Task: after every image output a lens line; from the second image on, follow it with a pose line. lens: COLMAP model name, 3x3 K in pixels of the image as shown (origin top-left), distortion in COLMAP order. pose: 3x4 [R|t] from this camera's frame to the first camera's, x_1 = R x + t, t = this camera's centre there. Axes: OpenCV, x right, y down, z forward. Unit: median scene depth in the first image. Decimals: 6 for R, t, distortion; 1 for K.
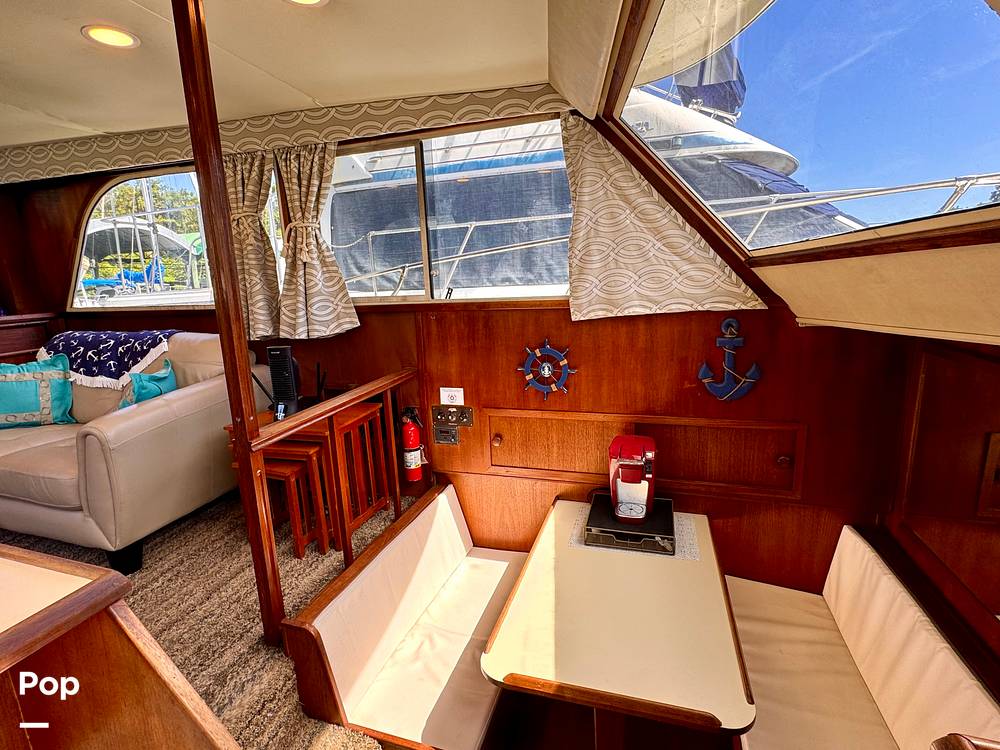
lens RADIAL K [[494.2, 0, 497.1], [0, 494.2, 366.1], [0, 0, 1]] dist [-0.006546, 0.001690]
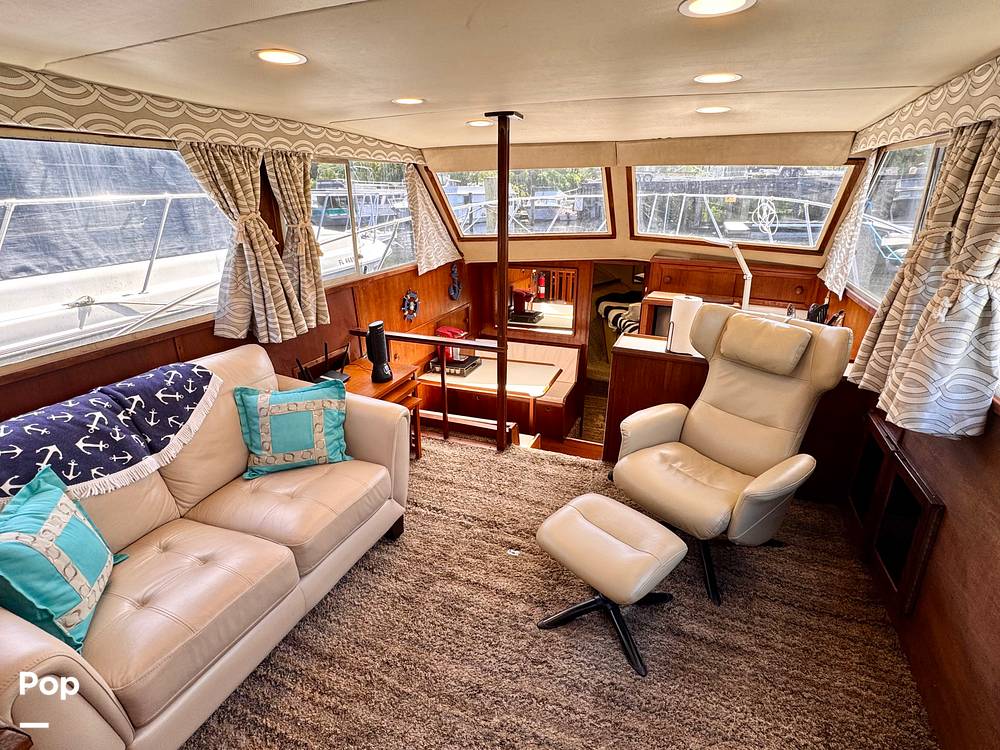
lens RADIAL K [[494.2, 0, 495.0], [0, 494.2, 374.9], [0, 0, 1]] dist [-0.006546, 0.001690]
pose [[0.069447, -0.309276, 0.948433, -1.685303], [0.209936, 0.933969, 0.289187, -0.217641], [-0.975246, 0.179027, 0.129789, 0.538954]]
